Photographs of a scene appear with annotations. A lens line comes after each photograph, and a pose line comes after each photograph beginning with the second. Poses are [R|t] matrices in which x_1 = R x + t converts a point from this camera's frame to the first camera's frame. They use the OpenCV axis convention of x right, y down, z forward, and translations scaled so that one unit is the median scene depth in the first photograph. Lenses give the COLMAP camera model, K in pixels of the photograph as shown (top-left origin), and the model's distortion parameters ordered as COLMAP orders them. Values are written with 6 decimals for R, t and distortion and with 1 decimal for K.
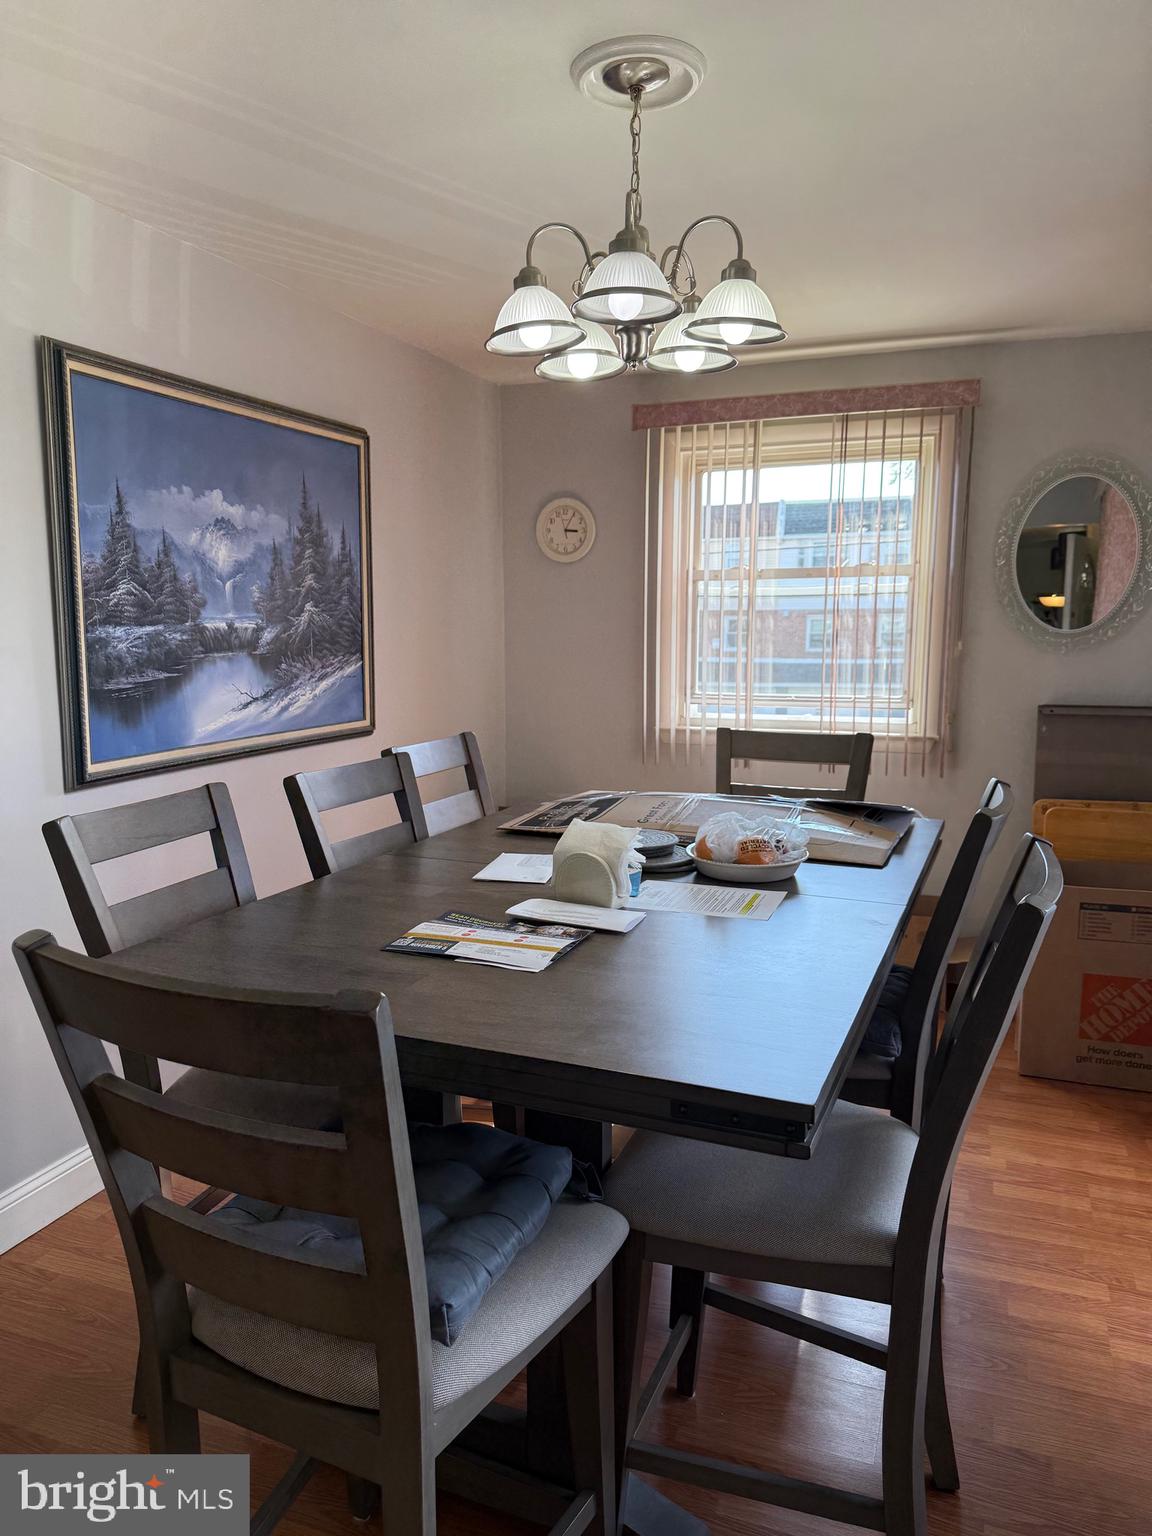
lens RADIAL K [[1082.8, 0, 575.4], [0, 1082.8, 786.9], [0, 0, 1]] dist [0.096561, -0.156048]
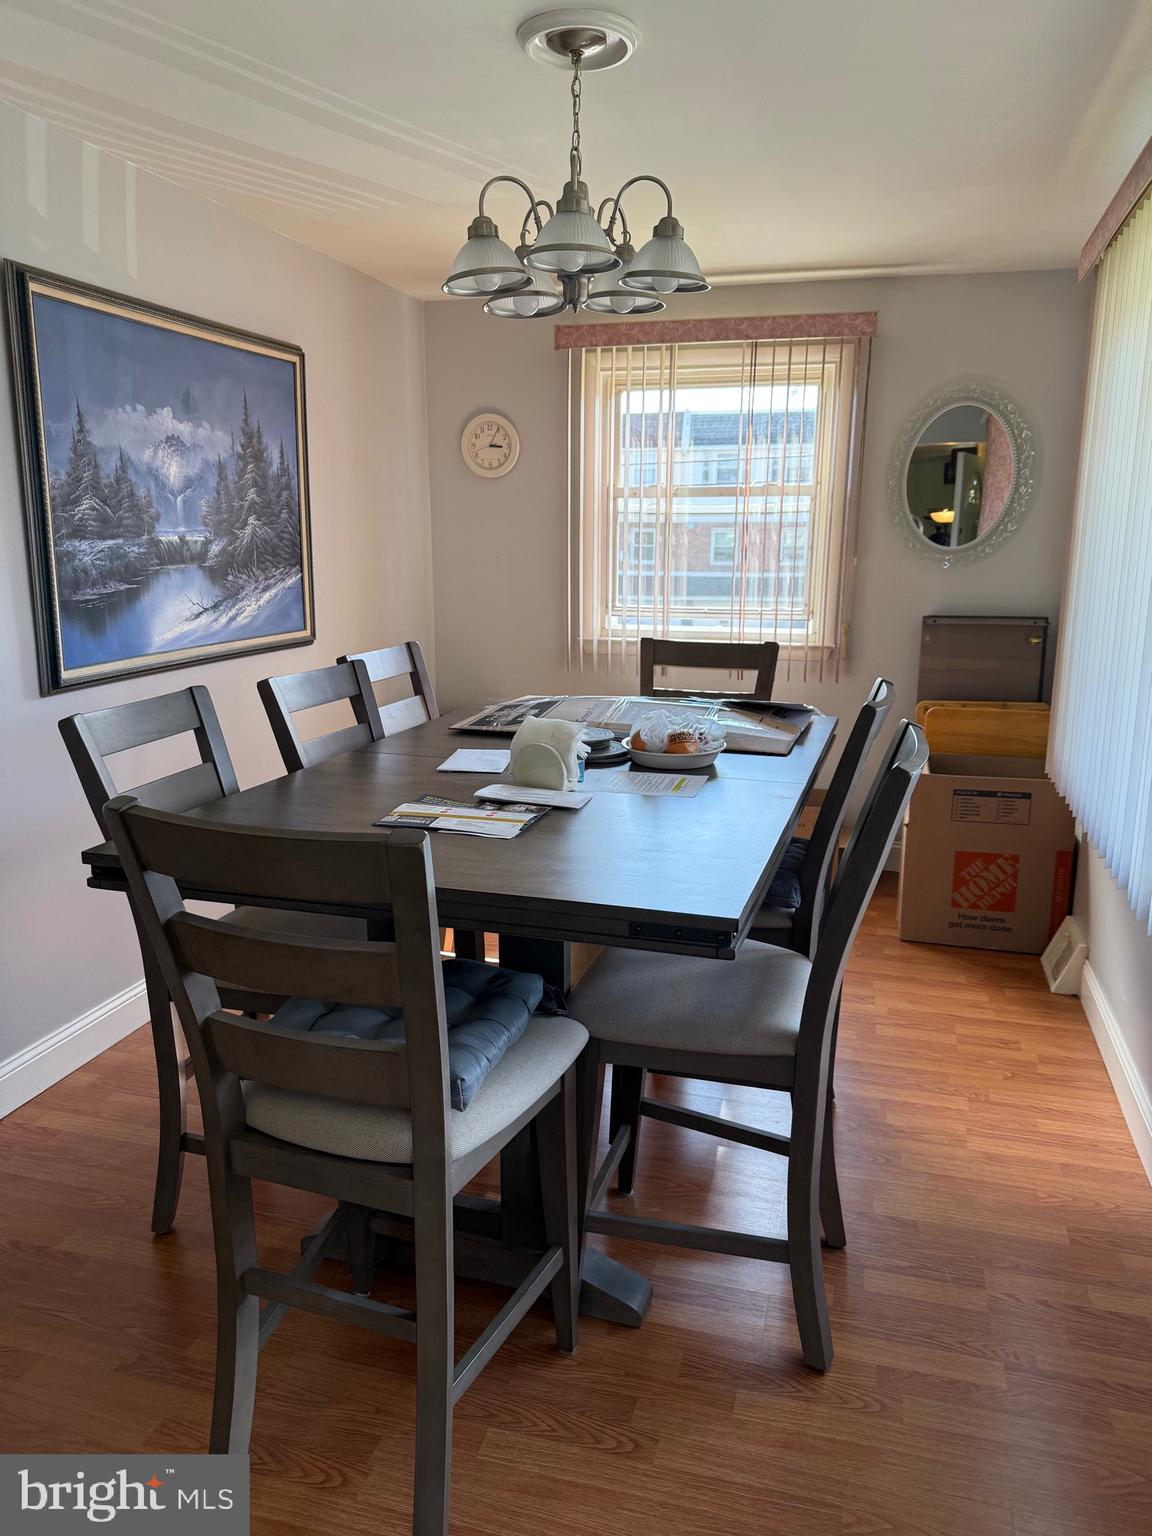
lens RADIAL K [[1081.1, 0, 584.0], [0, 1081.1, 776.8], [0, 0, 1]] dist [0.106166, -0.151467]
pose [[0.995636, -0.013887, 0.092286, -0.034543], [0.007251, 0.997389, 0.071858, 0.008436], [-0.093043, -0.070875, 0.993136, -0.110574]]
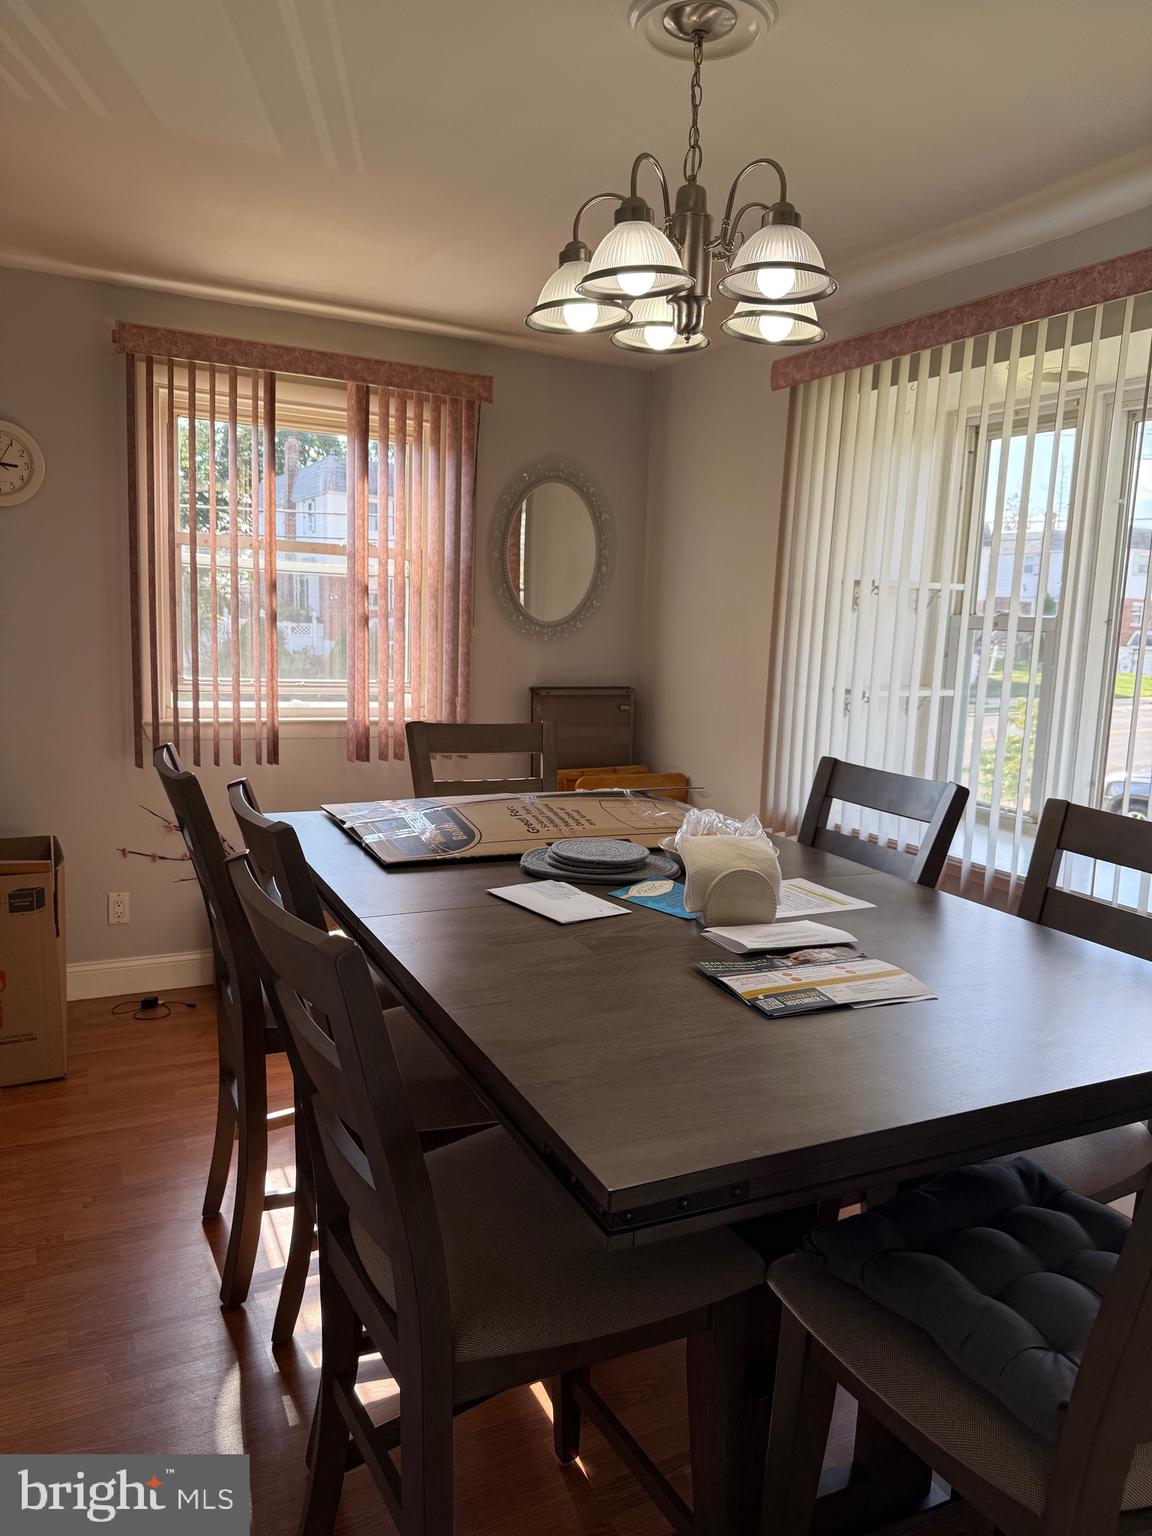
lens RADIAL K [[1082.8, 0, 575.4], [0, 1082.8, 786.9], [0, 0, 1]] dist [0.096561, -0.156048]
pose [[0.680318, -0.091584, 0.727172, -0.510801], [0.071634, 0.995721, 0.058388, -0.049979], [-0.729408, 0.012368, 0.683968, 0.316726]]
